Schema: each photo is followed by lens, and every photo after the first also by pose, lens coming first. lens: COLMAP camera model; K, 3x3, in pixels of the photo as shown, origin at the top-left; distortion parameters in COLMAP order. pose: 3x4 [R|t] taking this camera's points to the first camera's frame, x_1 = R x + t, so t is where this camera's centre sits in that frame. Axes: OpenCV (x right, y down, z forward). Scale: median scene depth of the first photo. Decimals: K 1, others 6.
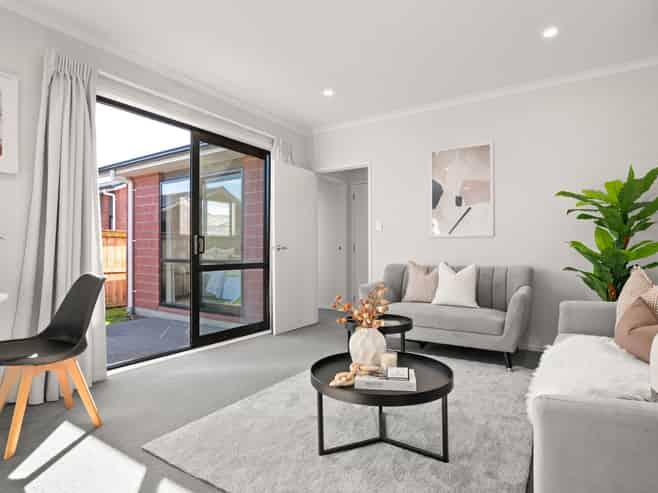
lens RADIAL K [[376.1, 0, 329.0], [0, 376.1, 246.5], [0, 0, 1]] dist [0.003226, 0.000830]
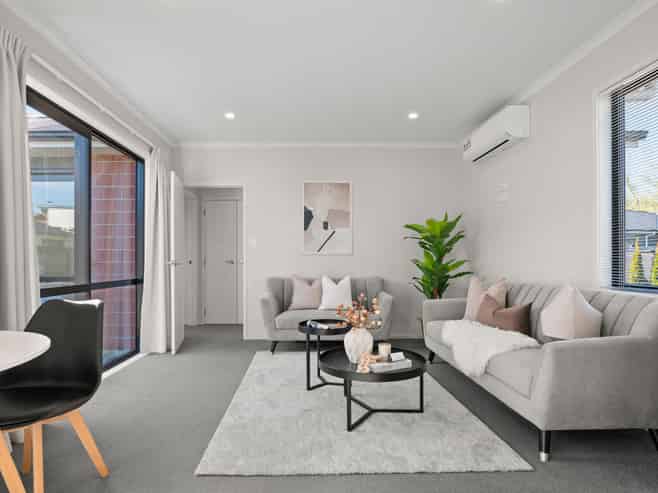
lens RADIAL K [[365.2, 0, 309.8], [0, 365.2, 258.1], [0, 0, 1]] dist [-0.005492, -0.000898]
pose [[0.836039, 0.006460, 0.548632, -0.372923], [-0.006211, 0.999978, -0.002310, -0.010518], [-0.548635, -0.001476, 0.836061, 0.024607]]
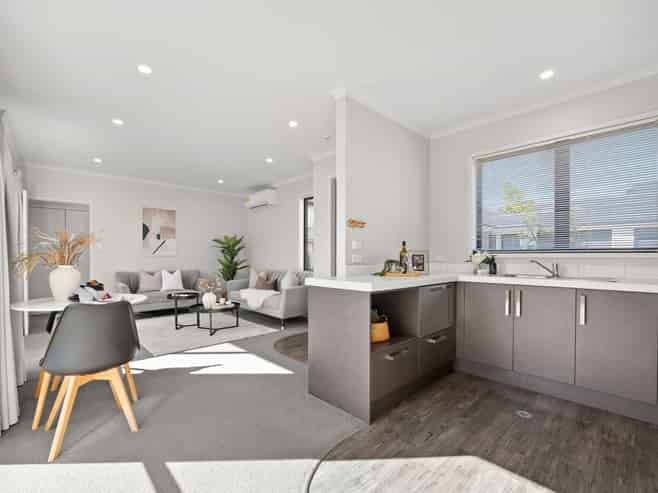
lens RADIAL K [[309.3, 0, 329.3], [0, 309.3, 258.1], [0, 0, 1]] dist [-0.014051, -0.000091]
pose [[0.246690, 0.001472, 0.969093, -0.973548], [-0.011415, 0.999934, 0.001387, -0.026842], [-0.969027, -0.011405, 0.246691, -0.214505]]
